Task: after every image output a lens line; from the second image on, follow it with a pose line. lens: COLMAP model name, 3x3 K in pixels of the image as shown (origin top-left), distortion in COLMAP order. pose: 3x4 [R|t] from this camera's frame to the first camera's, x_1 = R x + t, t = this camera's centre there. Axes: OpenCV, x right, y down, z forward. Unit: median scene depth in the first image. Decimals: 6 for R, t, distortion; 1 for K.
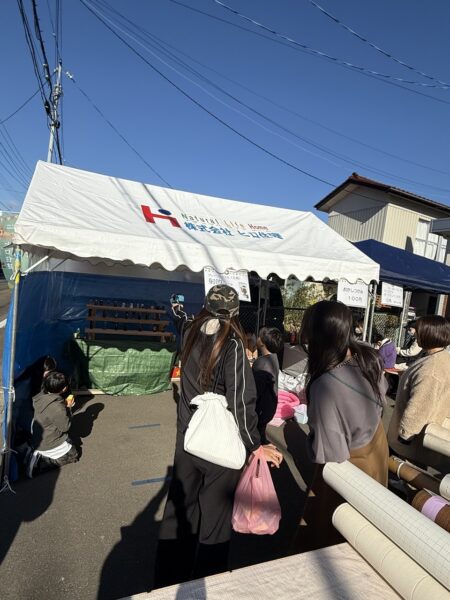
lens RADIAL K [[346.6, 0, 225.0], [0, 346.6, 300.0], [0, 0, 1]] dist [-0.001928, -0.000092]
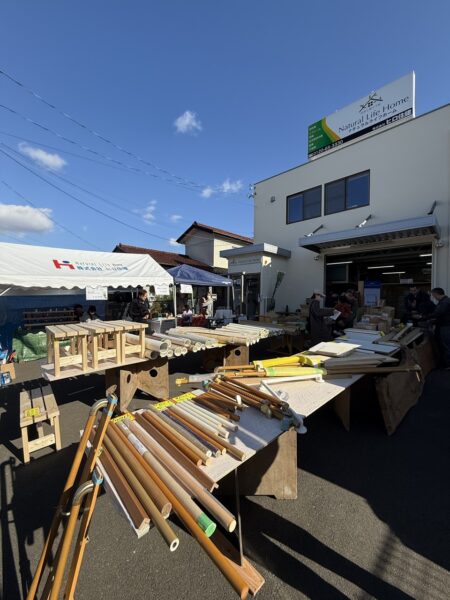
lens RADIAL K [[244.6, 0, 215.6], [0, 244.6, 302.0], [0, 0, 1]] dist [-0.001477, -0.000287]
pose [[0.944757, -0.115240, 0.306844, 0.206967], [0.114763, 0.993198, 0.019660, 0.066226], [-0.307023, 0.016640, 0.951557, -0.713679]]
